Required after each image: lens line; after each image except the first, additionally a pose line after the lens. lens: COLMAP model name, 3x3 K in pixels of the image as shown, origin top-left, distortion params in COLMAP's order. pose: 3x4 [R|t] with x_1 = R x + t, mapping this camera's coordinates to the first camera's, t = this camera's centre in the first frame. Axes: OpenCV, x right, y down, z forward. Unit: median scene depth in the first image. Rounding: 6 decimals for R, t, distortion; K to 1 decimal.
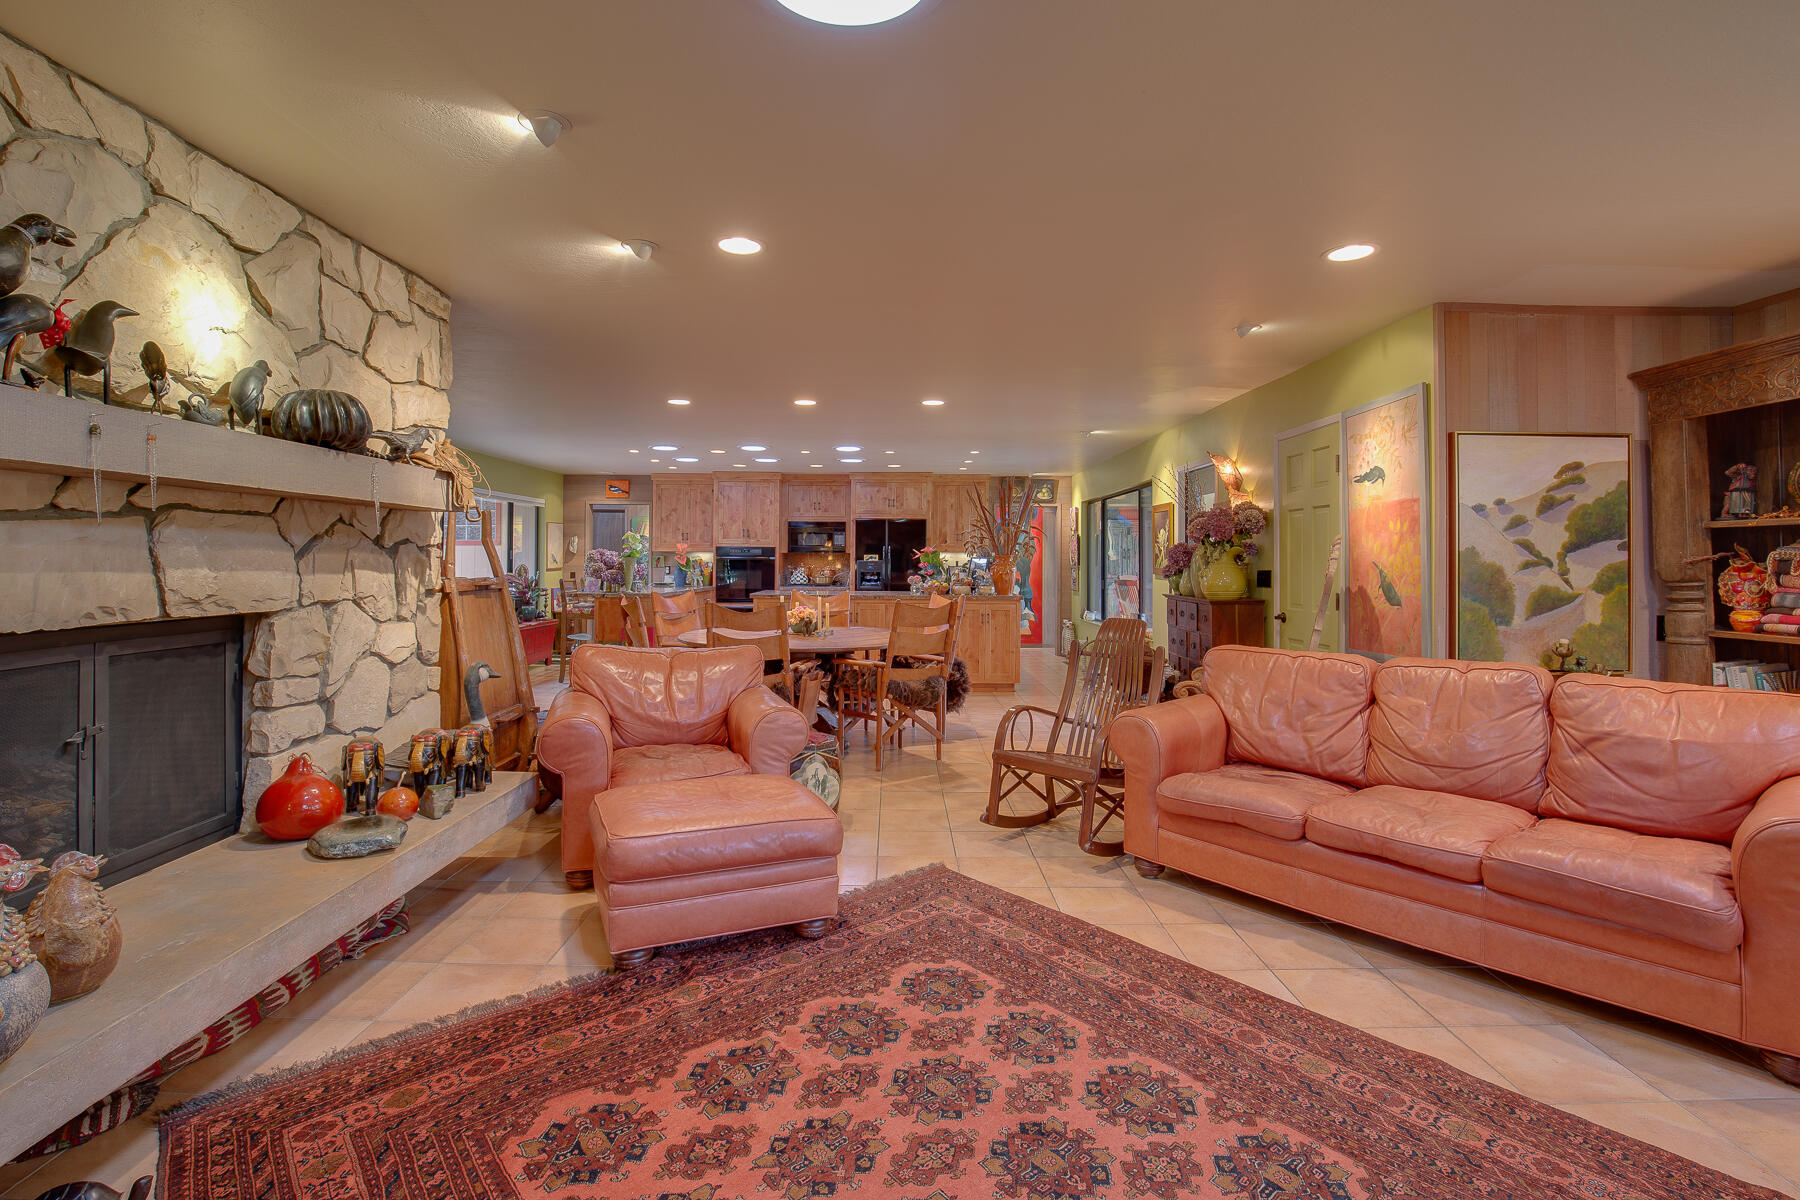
lens RADIAL K [[868.7, 0, 898.8], [0, 868.7, 561.7], [0, 0, 1]] dist [-0.028181, 0.000551]
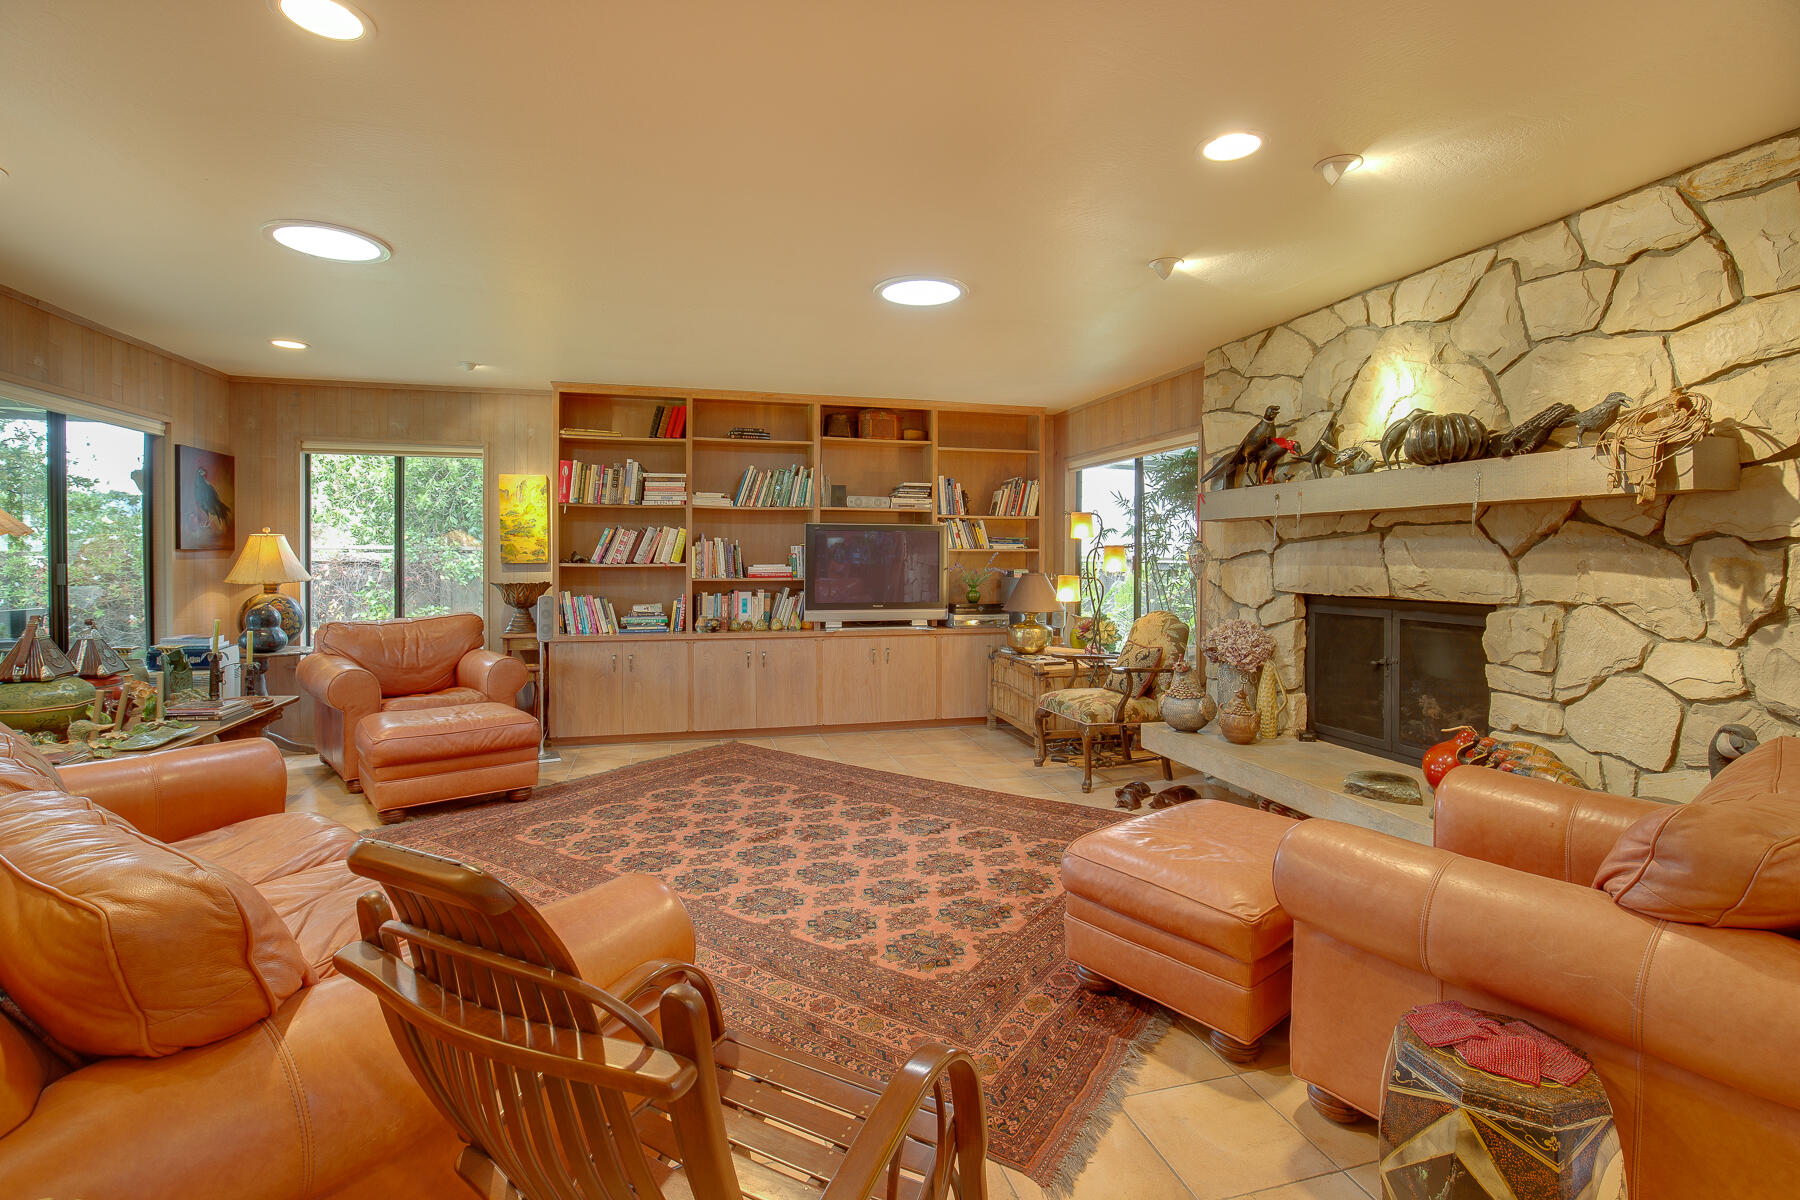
lens RADIAL K [[868.7, 0, 898.8], [0, 868.7, 561.7], [0, 0, 1]] dist [-0.028181, 0.000551]
pose [[-0.967675, -0.005522, -0.252142, 0.382820], [-0.007368, 0.999952, 0.006380, -0.001289], [0.252094, 0.008032, -0.967669, 2.169612]]
